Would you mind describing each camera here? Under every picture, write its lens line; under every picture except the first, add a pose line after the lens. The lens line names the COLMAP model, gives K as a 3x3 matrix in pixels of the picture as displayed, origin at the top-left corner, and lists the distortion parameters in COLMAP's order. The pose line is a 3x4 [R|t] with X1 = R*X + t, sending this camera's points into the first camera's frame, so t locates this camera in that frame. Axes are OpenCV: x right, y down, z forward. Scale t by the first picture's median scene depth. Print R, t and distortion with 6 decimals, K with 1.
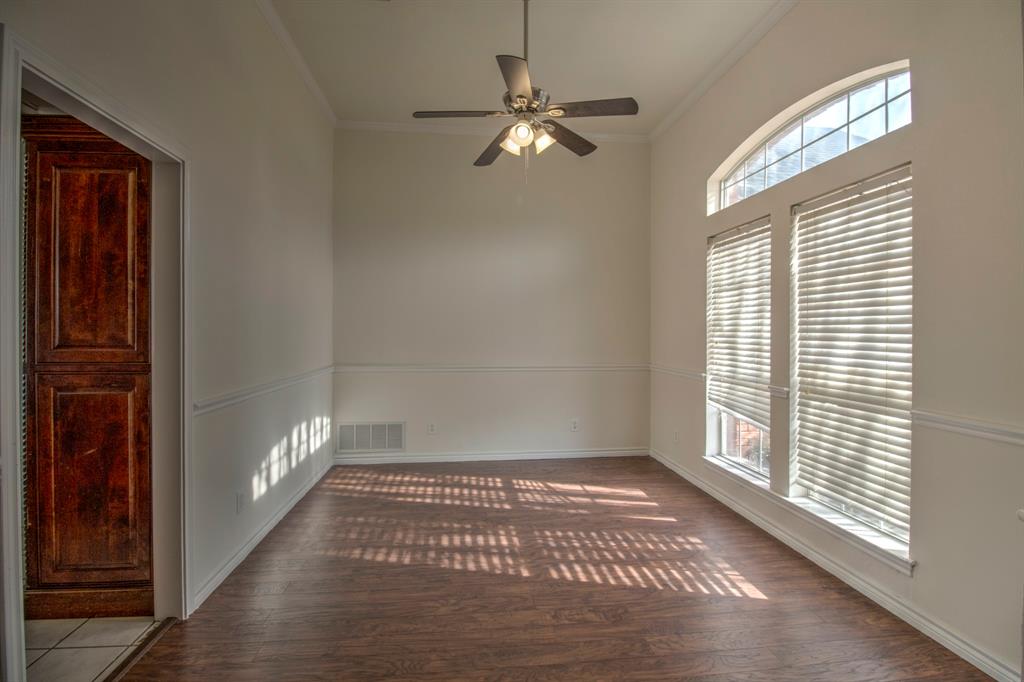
lens RADIAL K [[479.0, 0, 526.6], [0, 479.0, 329.2], [0, 0, 1]] dist [0.035990, -0.039719]
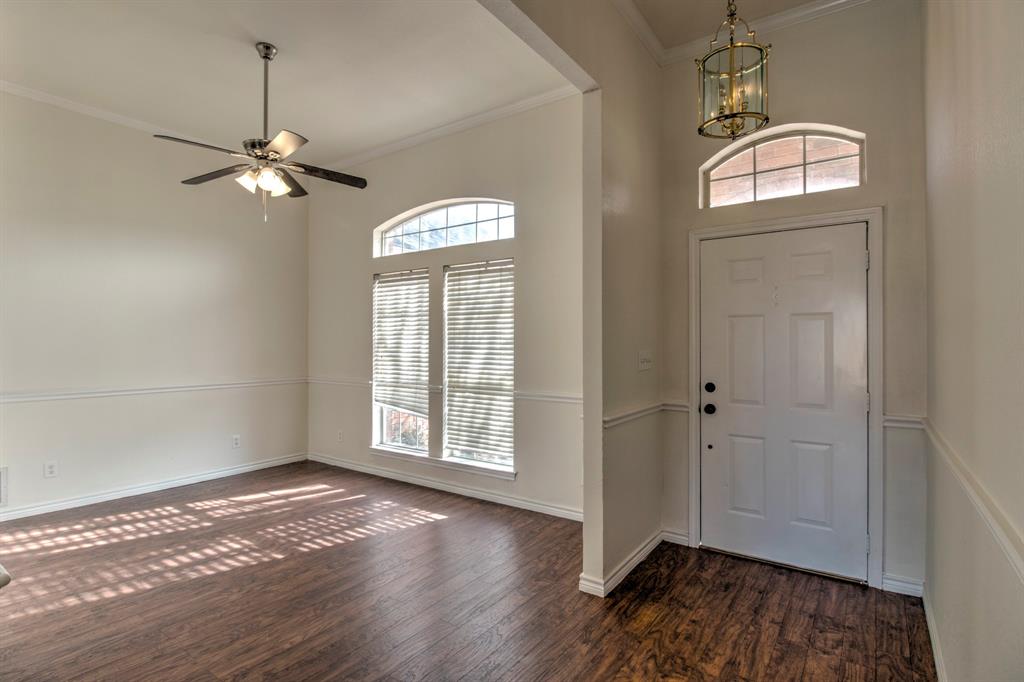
lens RADIAL K [[481.5, 0, 525.4], [0, 481.5, 327.9], [0, 0, 1]] dist [-0.008376, -0.000800]
pose [[0.668611, 0.021164, 0.743312, -0.407176], [-0.001578, 0.999633, -0.027043, -0.019693], [-0.743611, 0.016908, 0.668399, -0.205322]]
